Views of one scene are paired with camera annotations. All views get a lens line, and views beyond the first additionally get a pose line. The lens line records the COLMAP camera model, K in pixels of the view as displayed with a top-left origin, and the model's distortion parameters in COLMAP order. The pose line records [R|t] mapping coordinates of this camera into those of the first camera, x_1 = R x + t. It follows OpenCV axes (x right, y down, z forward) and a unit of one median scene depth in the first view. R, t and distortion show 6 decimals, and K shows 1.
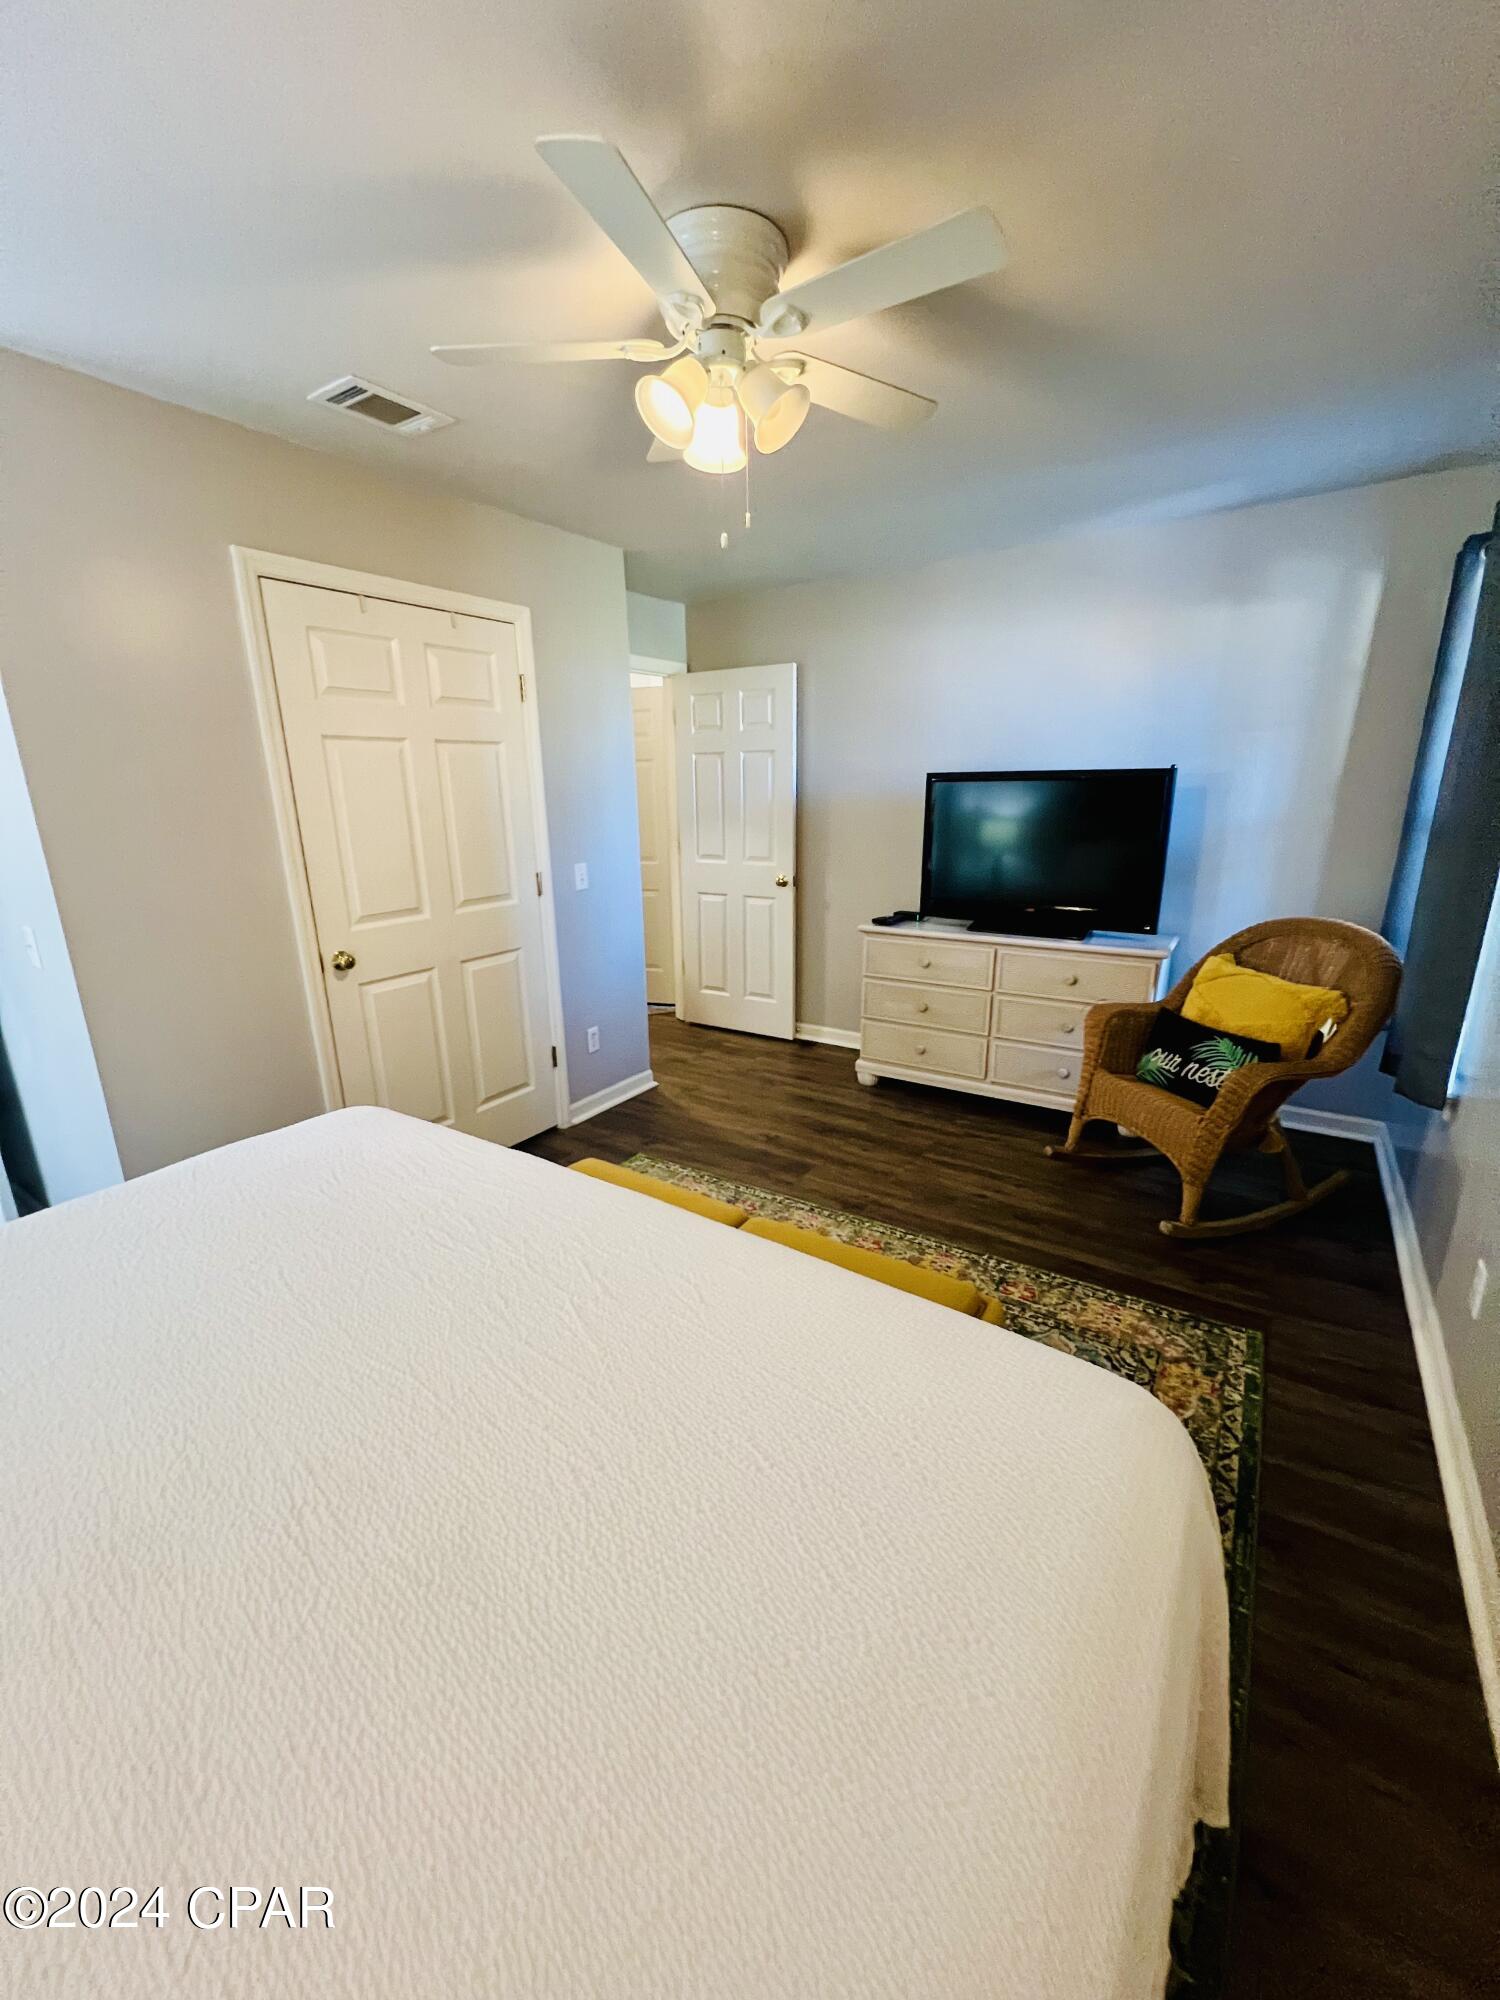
lens RADIAL K [[794.2, 0, 749.1], [0, 794.2, 1002.5], [0, 0, 1]] dist [-0.006000, 0.000904]
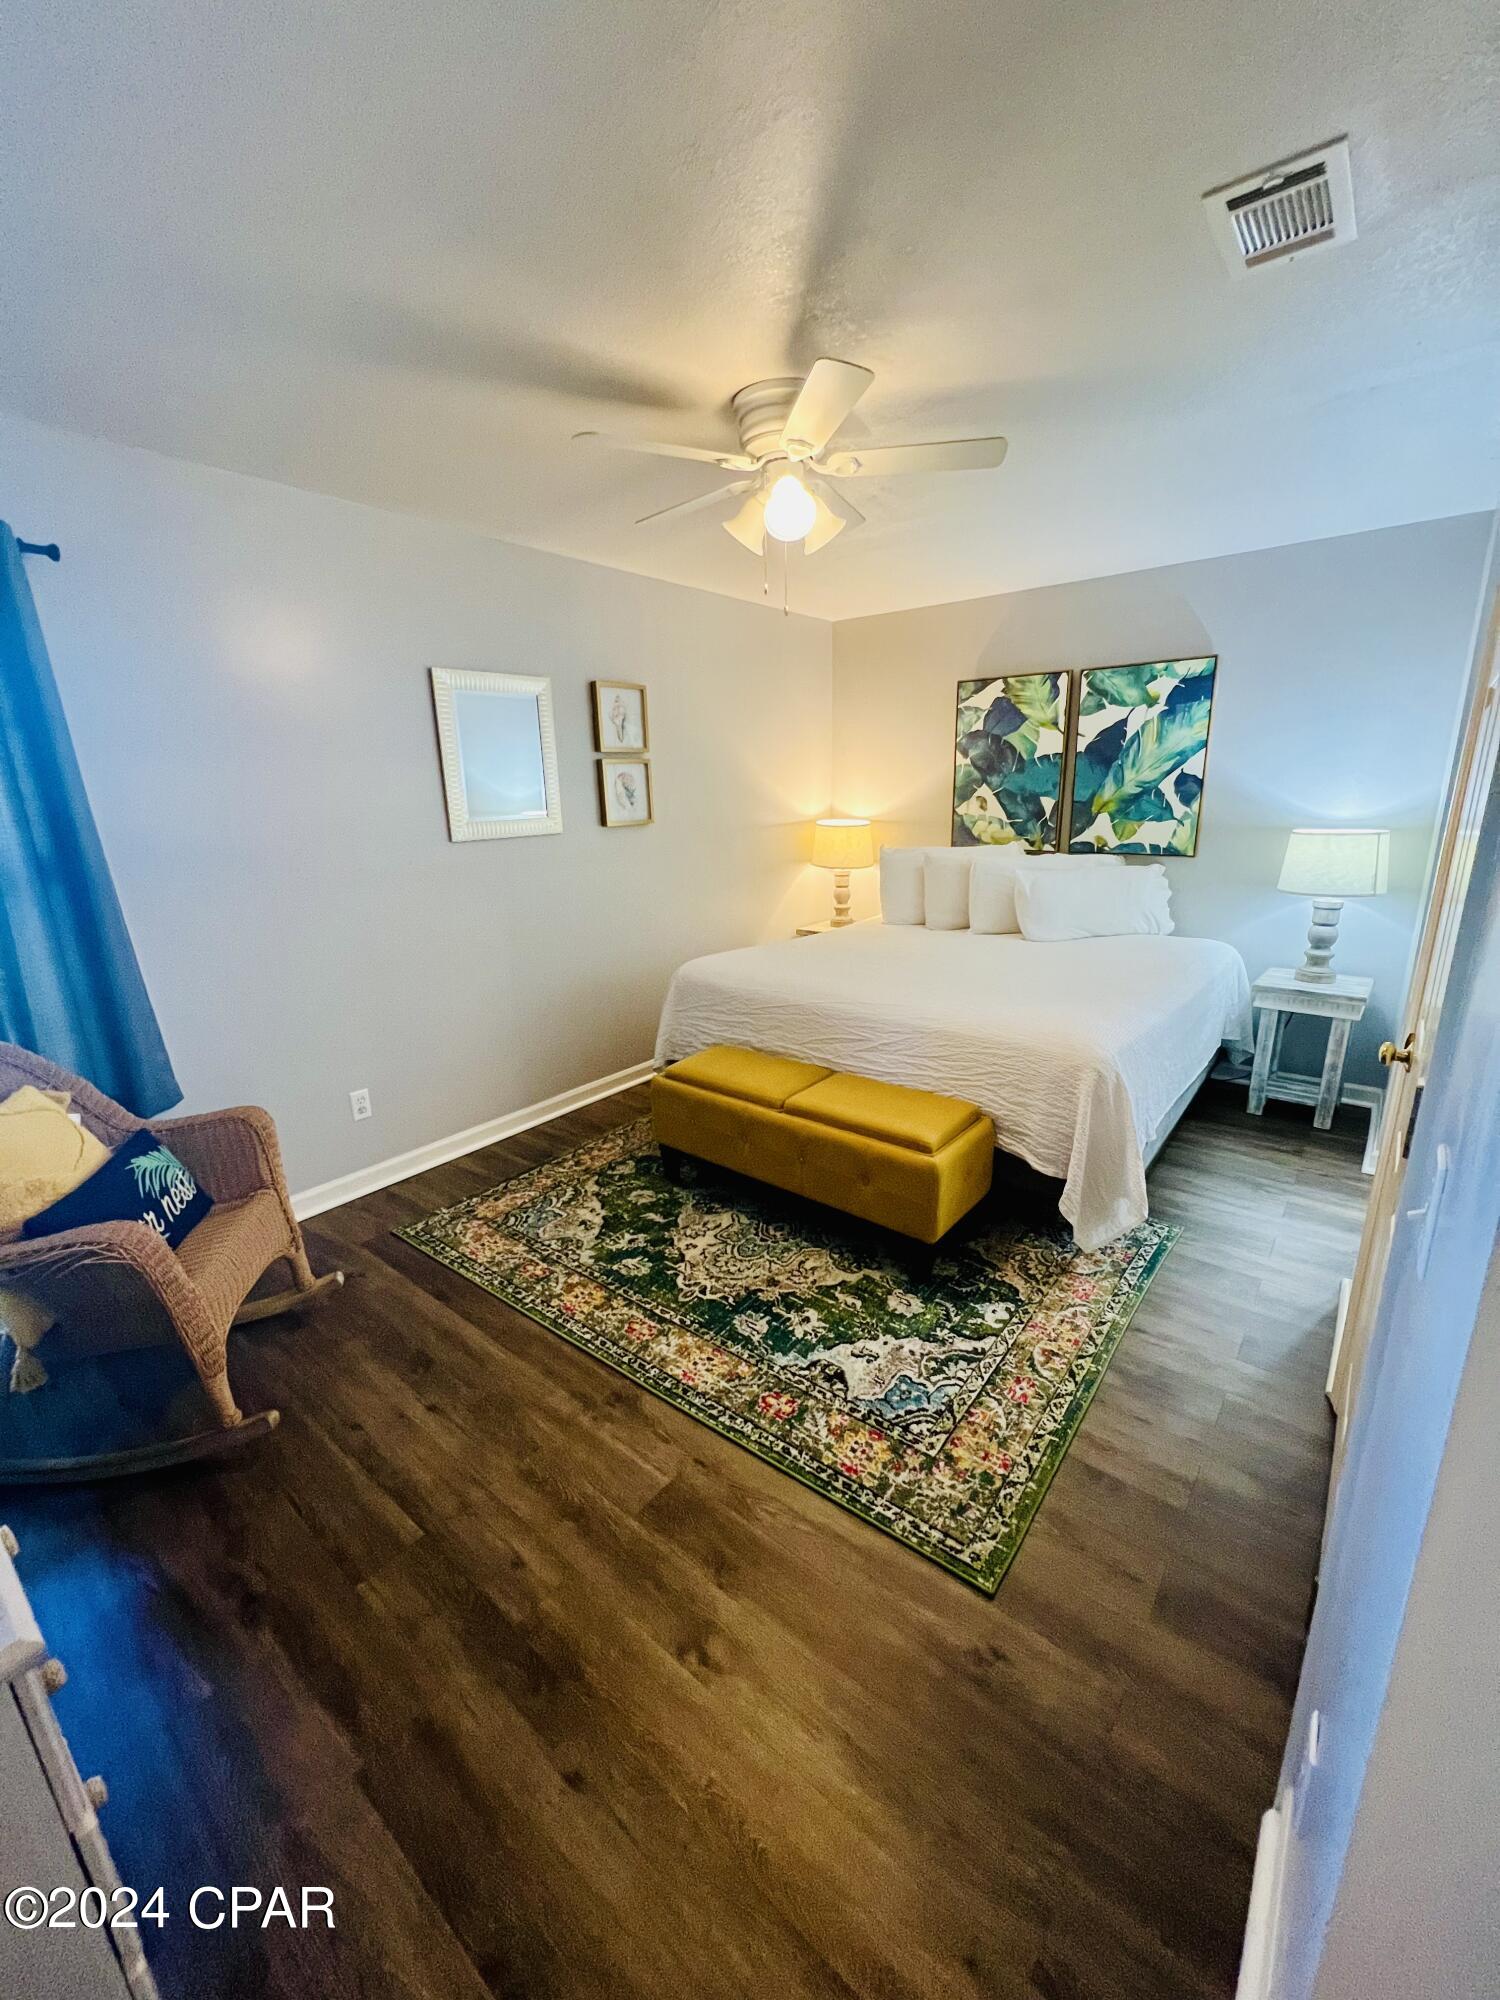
lens RADIAL K [[794.2, 0, 755.1], [0, 794.2, 1004.1], [0, 0, 1]] dist [-0.006000, 0.000904]
pose [[-0.995120, 0.010343, 0.098124, -0.058514], [0.059406, 0.856841, 0.512147, -0.400856], [-0.078779, 0.515477, -0.853274, 1.411072]]
